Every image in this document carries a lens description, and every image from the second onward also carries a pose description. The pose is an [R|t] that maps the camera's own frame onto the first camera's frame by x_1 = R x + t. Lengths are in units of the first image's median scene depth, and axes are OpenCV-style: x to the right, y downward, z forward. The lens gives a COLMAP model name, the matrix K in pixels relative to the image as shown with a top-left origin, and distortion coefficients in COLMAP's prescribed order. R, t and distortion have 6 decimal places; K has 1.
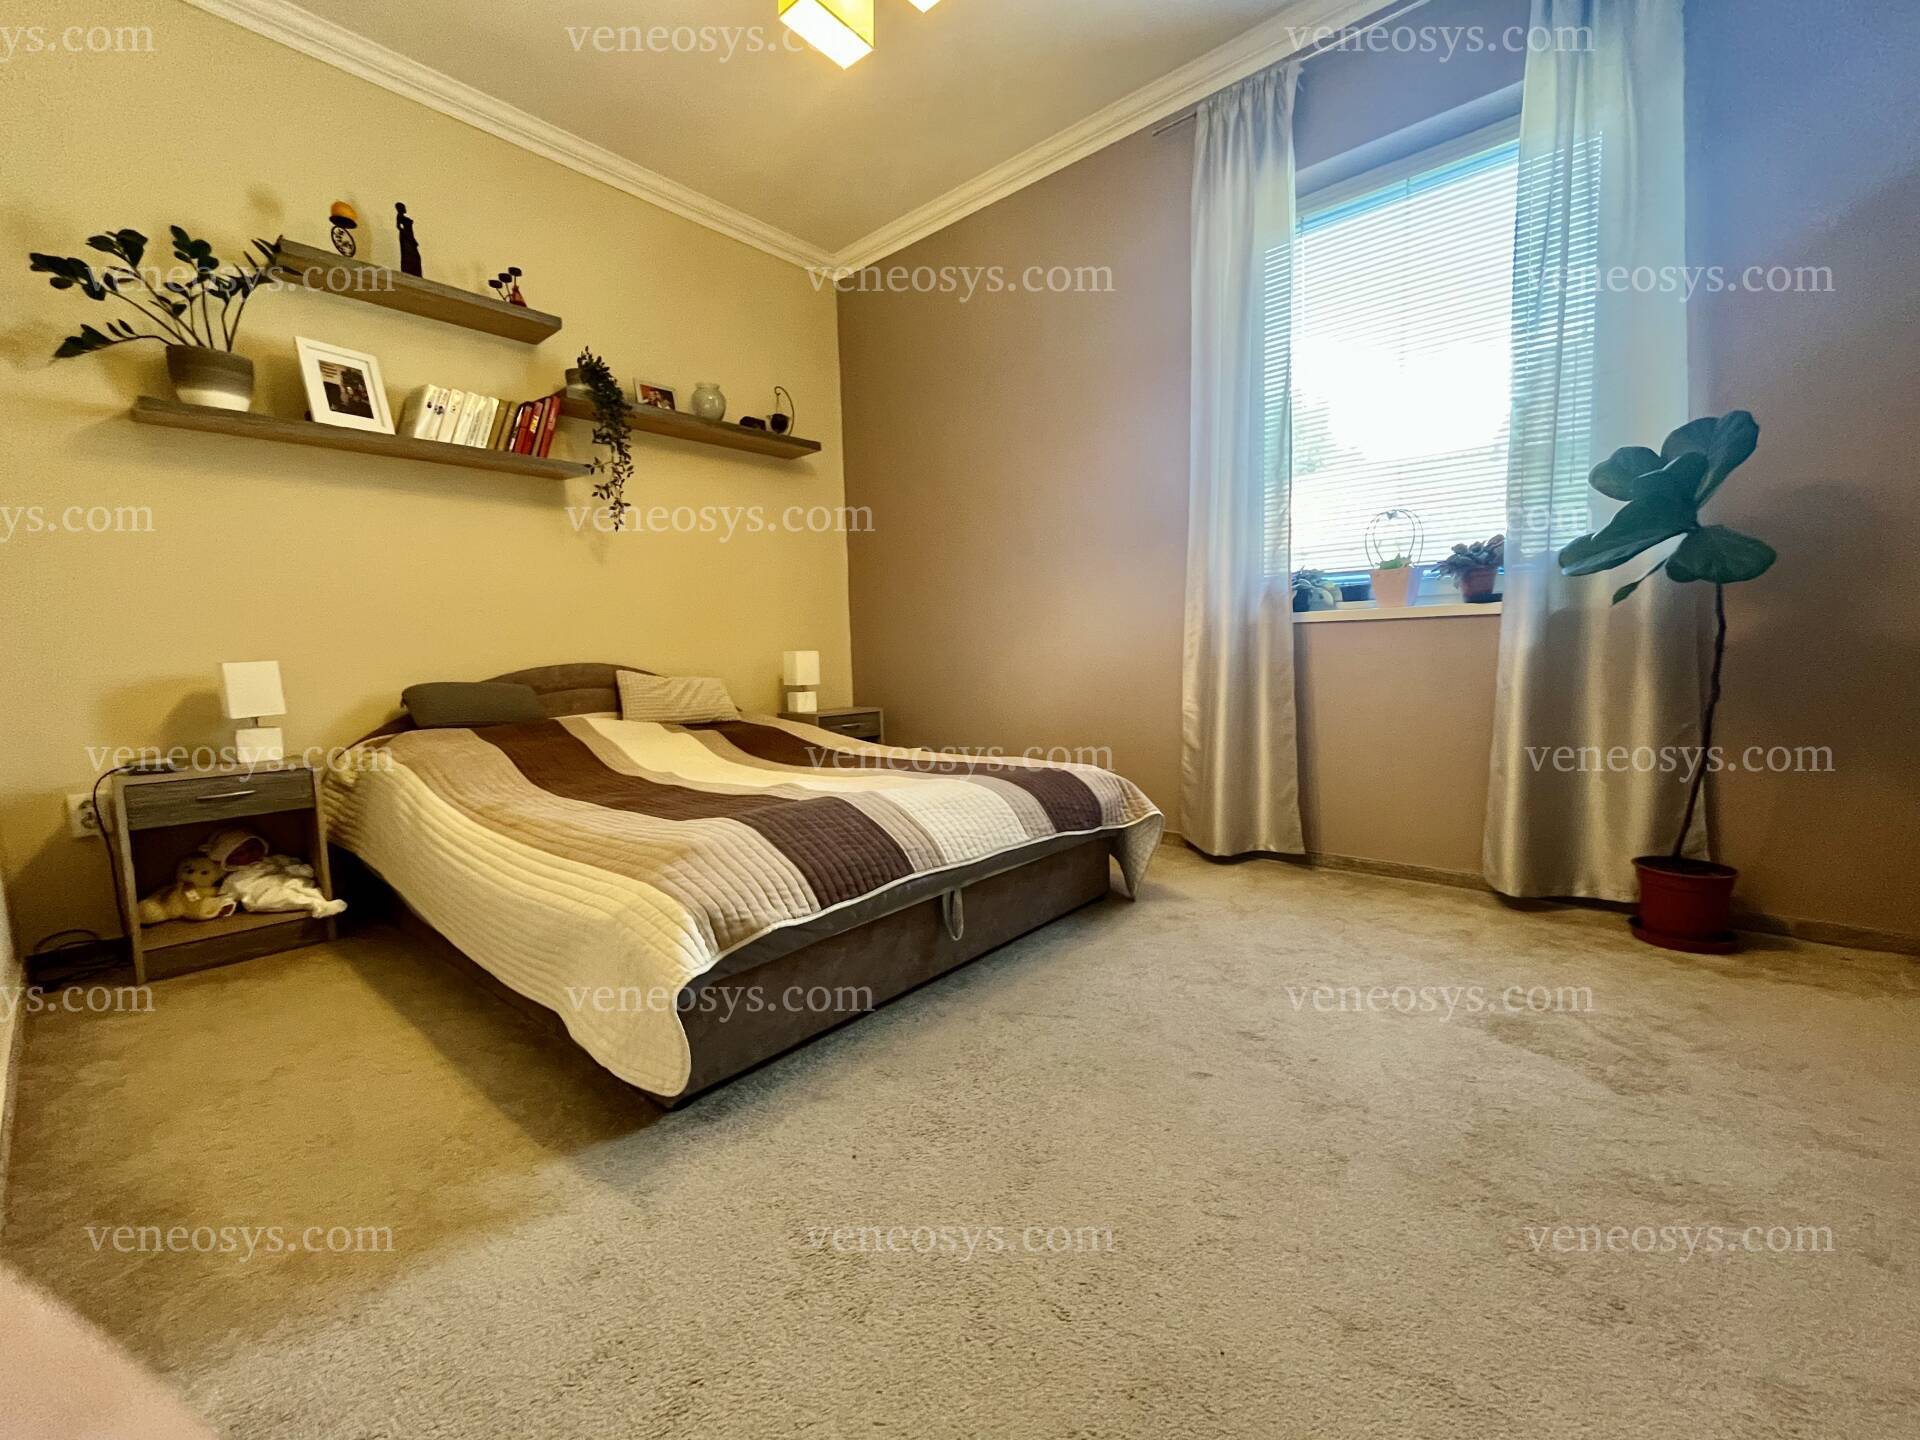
lens RADIAL K [[787.1, 0, 964.0], [0, 787.1, 725.3], [0, 0, 1]] dist [-0.004231, -0.000284]
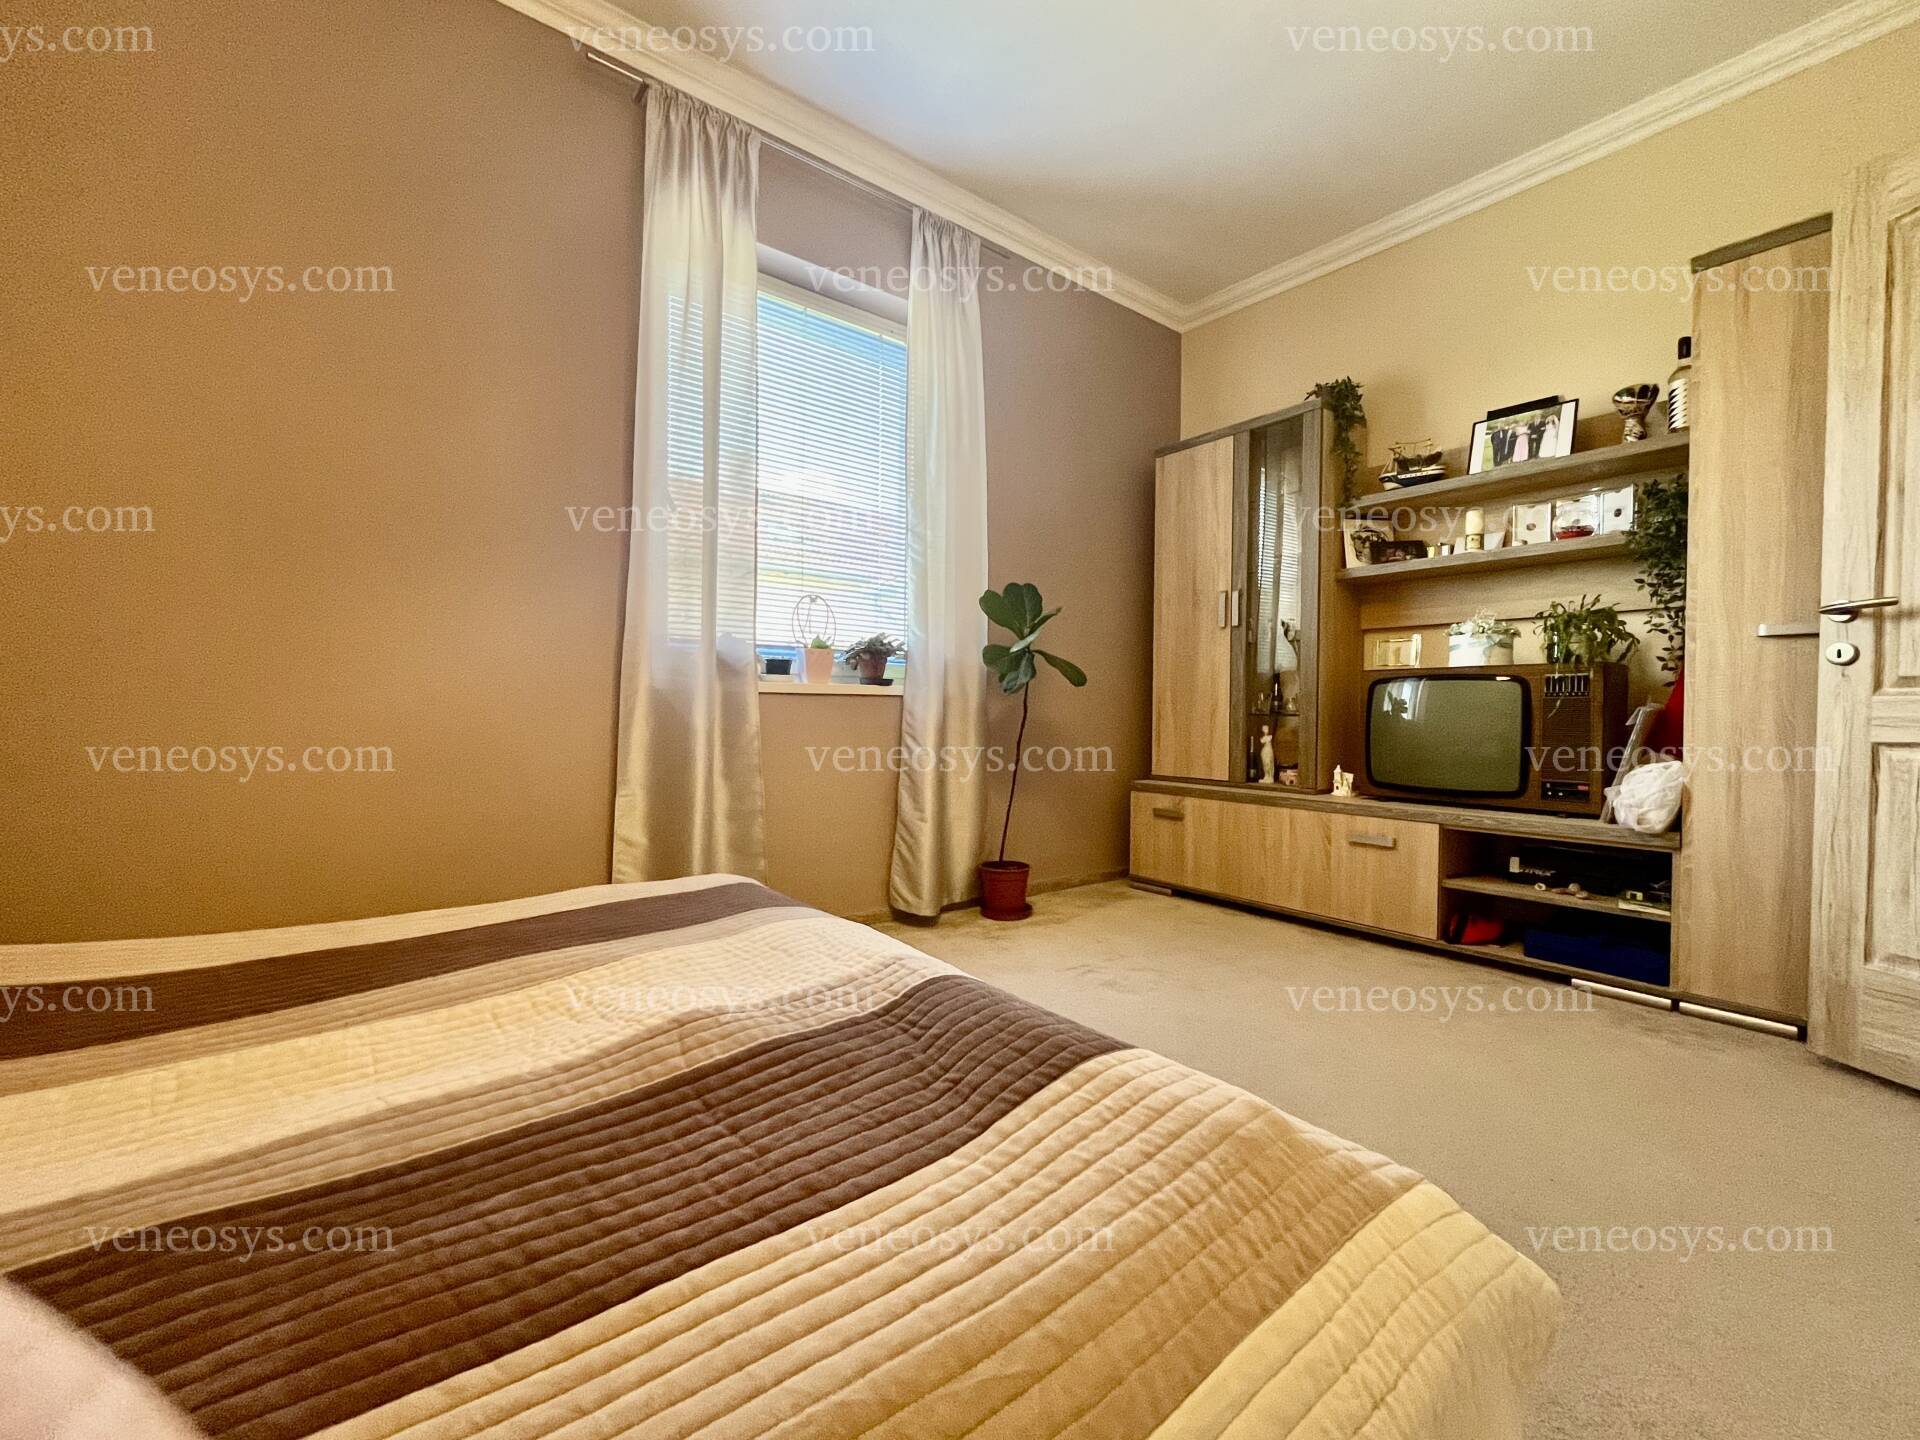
lens RADIAL K [[787.1, 0, 959.6], [0, 787.1, 713.7], [0, 0, 1]] dist [-0.004231, -0.000284]
pose [[0.173305, 0.027199, 0.984493, -0.533121], [0.078136, 0.996088, -0.041274, -0.051535], [-0.981764, 0.084077, 0.170502, 0.672054]]
